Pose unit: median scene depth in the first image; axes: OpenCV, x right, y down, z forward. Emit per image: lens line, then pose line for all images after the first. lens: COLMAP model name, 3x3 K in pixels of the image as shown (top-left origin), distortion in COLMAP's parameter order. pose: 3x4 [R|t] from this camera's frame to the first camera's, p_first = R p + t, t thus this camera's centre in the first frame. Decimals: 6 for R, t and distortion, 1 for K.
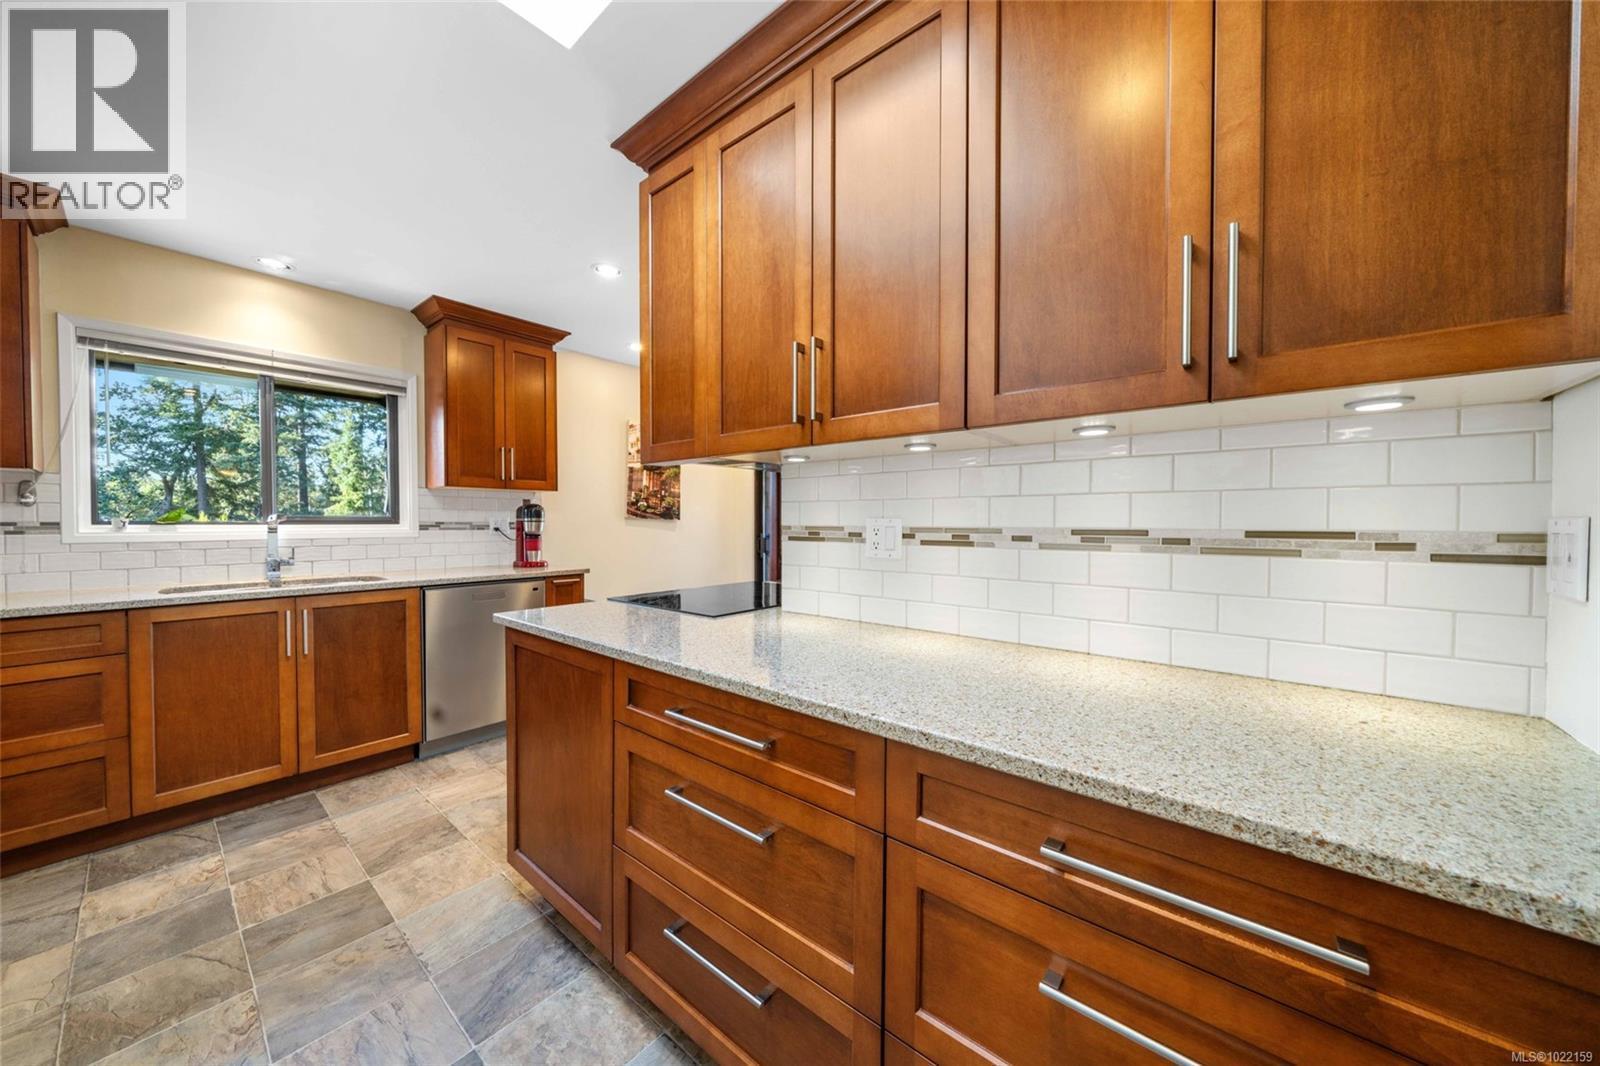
lens RADIAL K [[543.8, 0, 797.9], [0, 543.8, 531.0], [0, 0, 1]] dist [-0.002508, -0.000089]
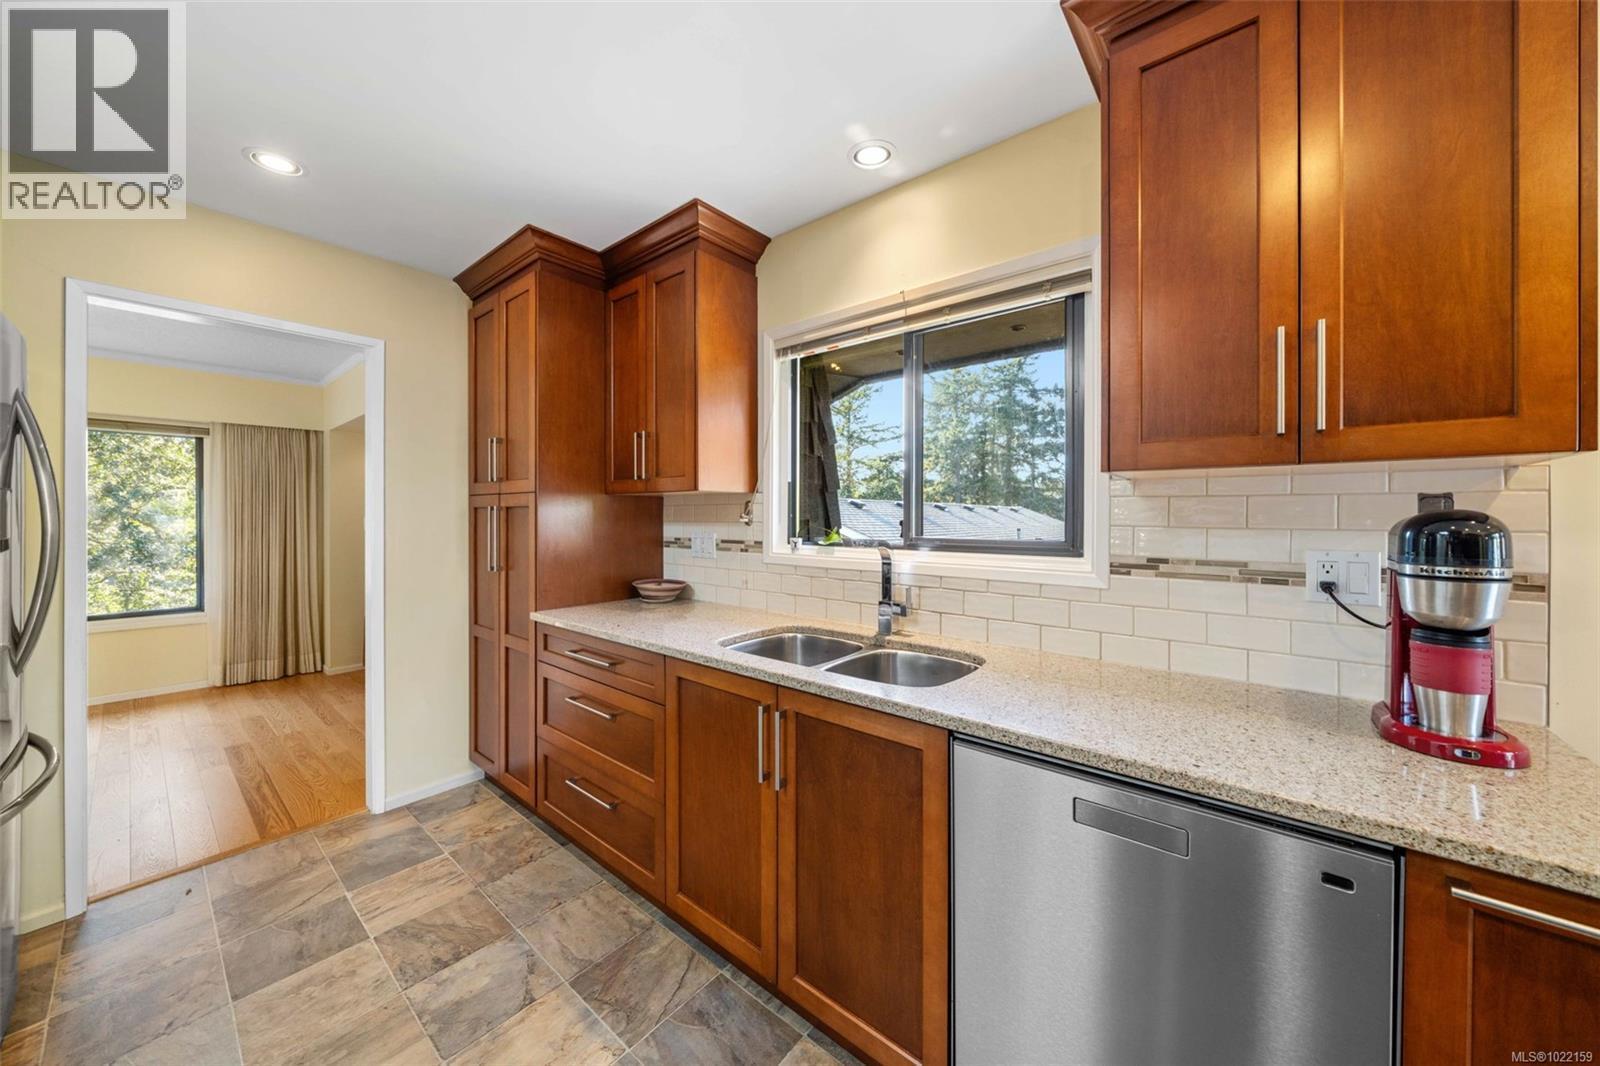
lens RADIAL K [[553.4, 0, 801.3], [0, 553.4, 518.8], [0, 0, 1]] dist [-0.002058, -0.000151]
pose [[0.001949, 0.004057, -0.999990, -0.288951], [-0.020793, 0.999776, 0.004015, -0.052884], [0.999782, 0.020784, 0.002033, 0.895939]]
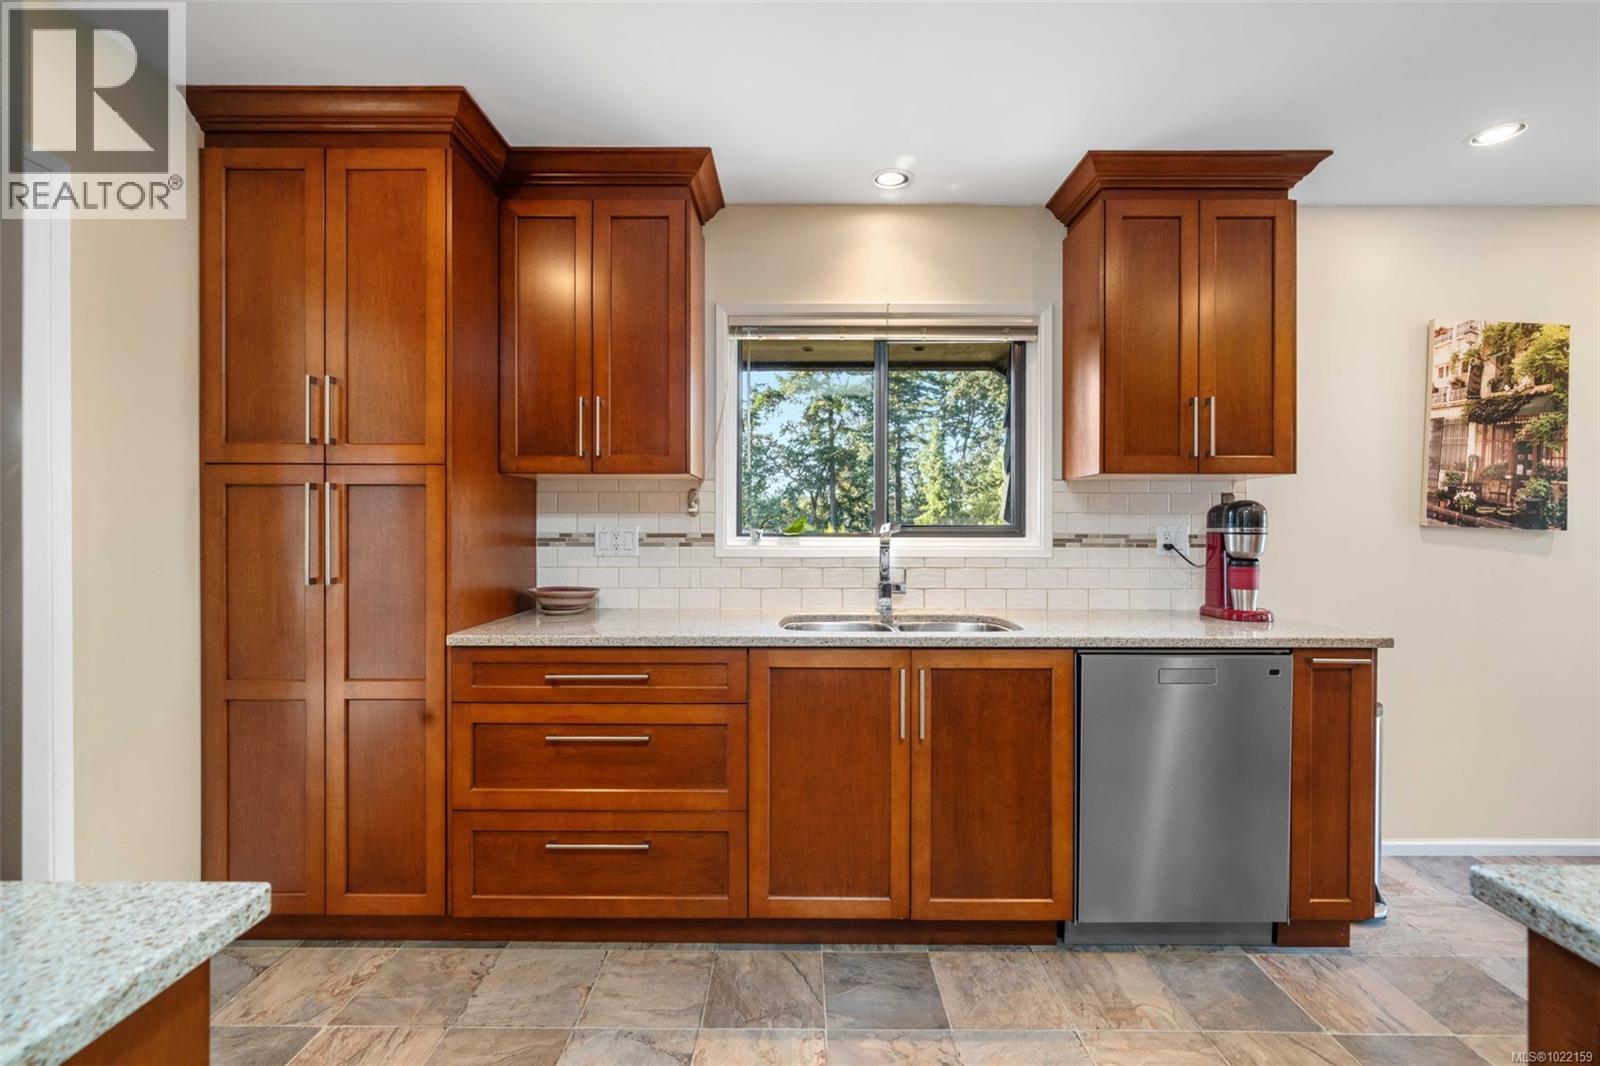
lens RADIAL K [[673.9, 0, 800.0], [0, 673.9, 533.0], [0, 0, 1]] dist [0.000502, 0.000114]
pose [[0.635881, 0.003540, -0.771779, -0.335042], [-0.015220, 0.999853, -0.007954, -0.008518], [0.771637, 0.016804, 0.635841, 0.328965]]
